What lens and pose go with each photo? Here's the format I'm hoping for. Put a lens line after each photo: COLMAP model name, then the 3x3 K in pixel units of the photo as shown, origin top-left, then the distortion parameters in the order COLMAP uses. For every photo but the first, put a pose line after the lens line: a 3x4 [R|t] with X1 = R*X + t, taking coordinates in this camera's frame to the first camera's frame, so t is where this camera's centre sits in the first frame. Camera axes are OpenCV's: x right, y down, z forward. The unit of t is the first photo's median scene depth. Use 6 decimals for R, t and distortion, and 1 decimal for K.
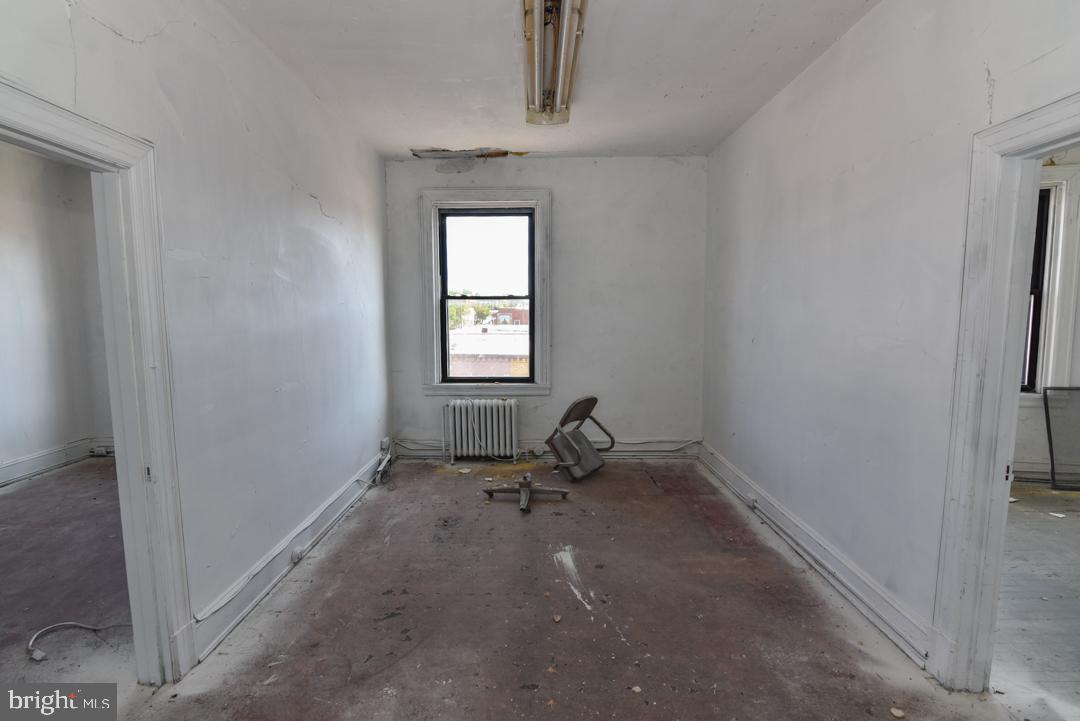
lens RADIAL K [[510.3, 0, 539.3], [0, 510.3, 363.3], [0, 0, 1]] dist [-0.023154, 0.002461]
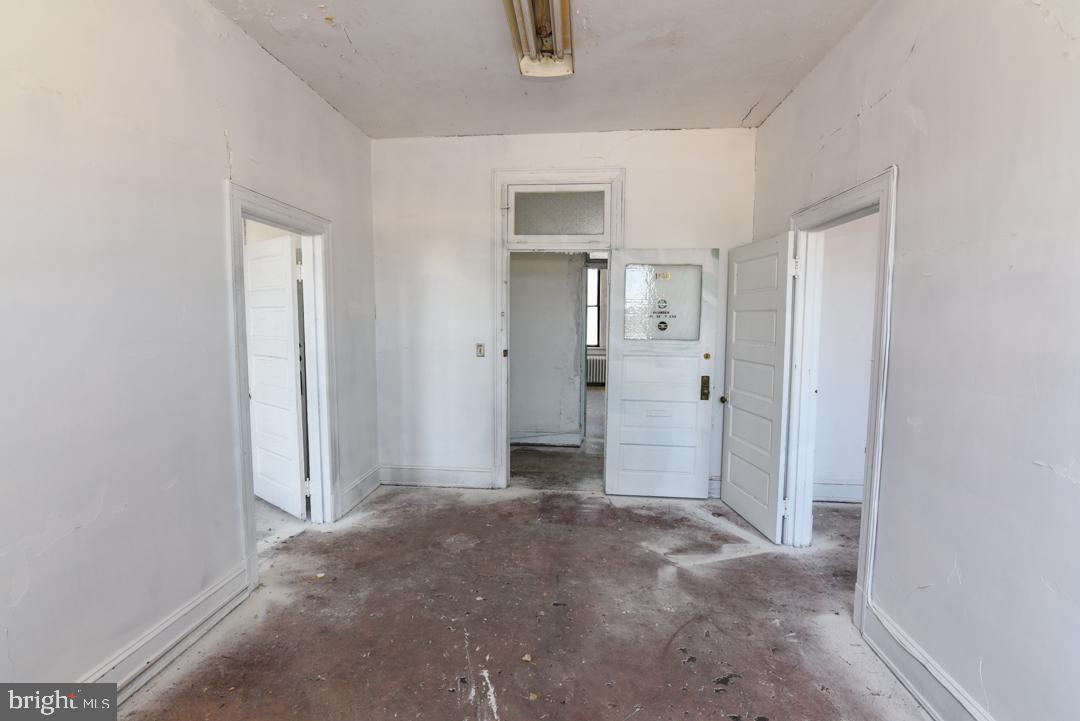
lens RADIAL K [[510.3, 0, 539.6], [0, 510.3, 359.2], [0, 0, 1]] dist [-0.023154, 0.002461]
pose [[-0.996953, -0.007063, 0.077684, -0.057353], [0.007253, 0.983184, 0.182474, -0.191557], [-0.077667, 0.182481, -0.980137, 1.941281]]
